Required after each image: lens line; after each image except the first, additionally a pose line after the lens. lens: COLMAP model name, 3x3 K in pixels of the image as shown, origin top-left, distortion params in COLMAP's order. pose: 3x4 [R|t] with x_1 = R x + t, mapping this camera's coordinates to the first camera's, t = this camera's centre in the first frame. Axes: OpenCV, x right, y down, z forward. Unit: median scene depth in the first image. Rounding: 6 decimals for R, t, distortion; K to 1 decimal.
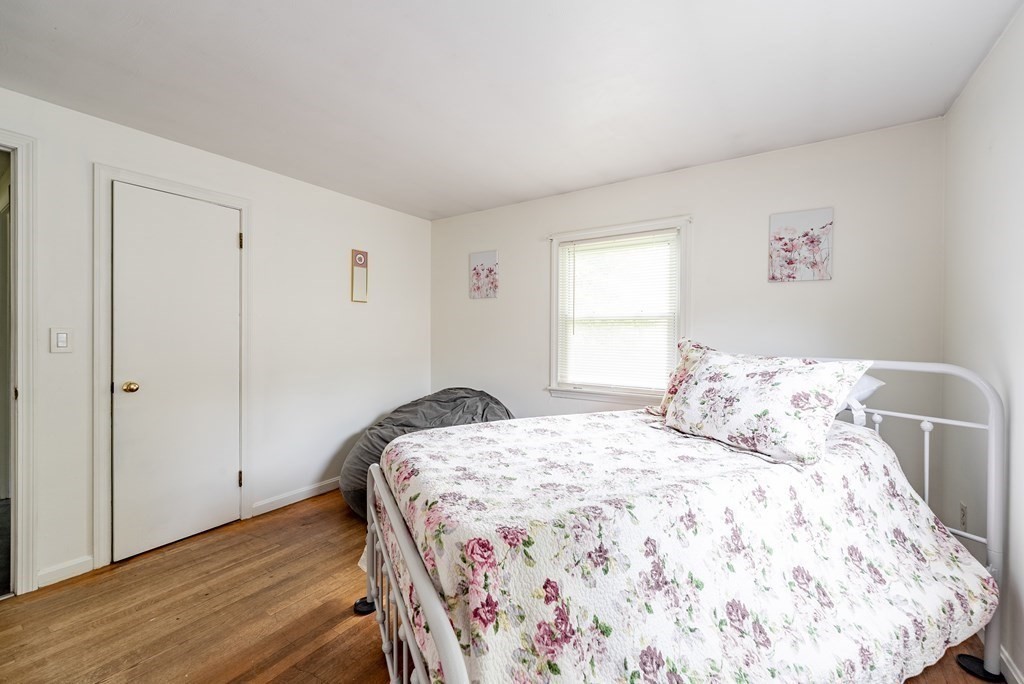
lens RADIAL K [[425.5, 0, 513.0], [0, 425.5, 338.0], [0, 0, 1]] dist [0.002443, -0.001005]
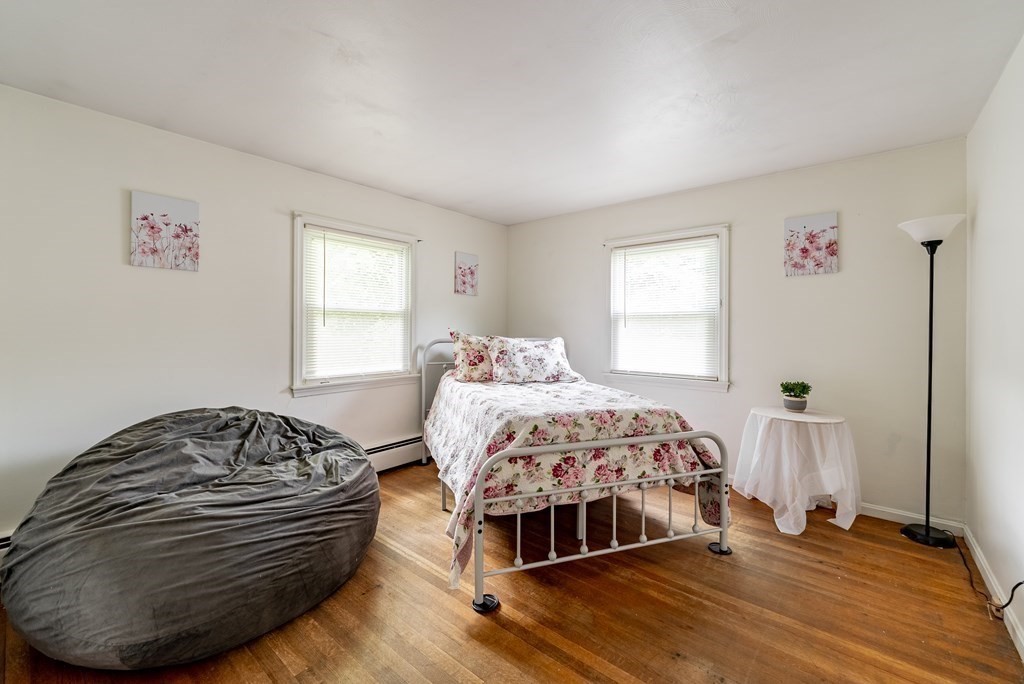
lens RADIAL K [[425.5, 0, 513.7], [0, 425.5, 333.5], [0, 0, 1]] dist [0.002443, -0.001005]
pose [[0.096023, -0.018442, 0.995208, -0.779513], [0.006768, 0.999817, 0.017875, -0.005807], [-0.995356, 0.005019, 0.096131, 0.503484]]
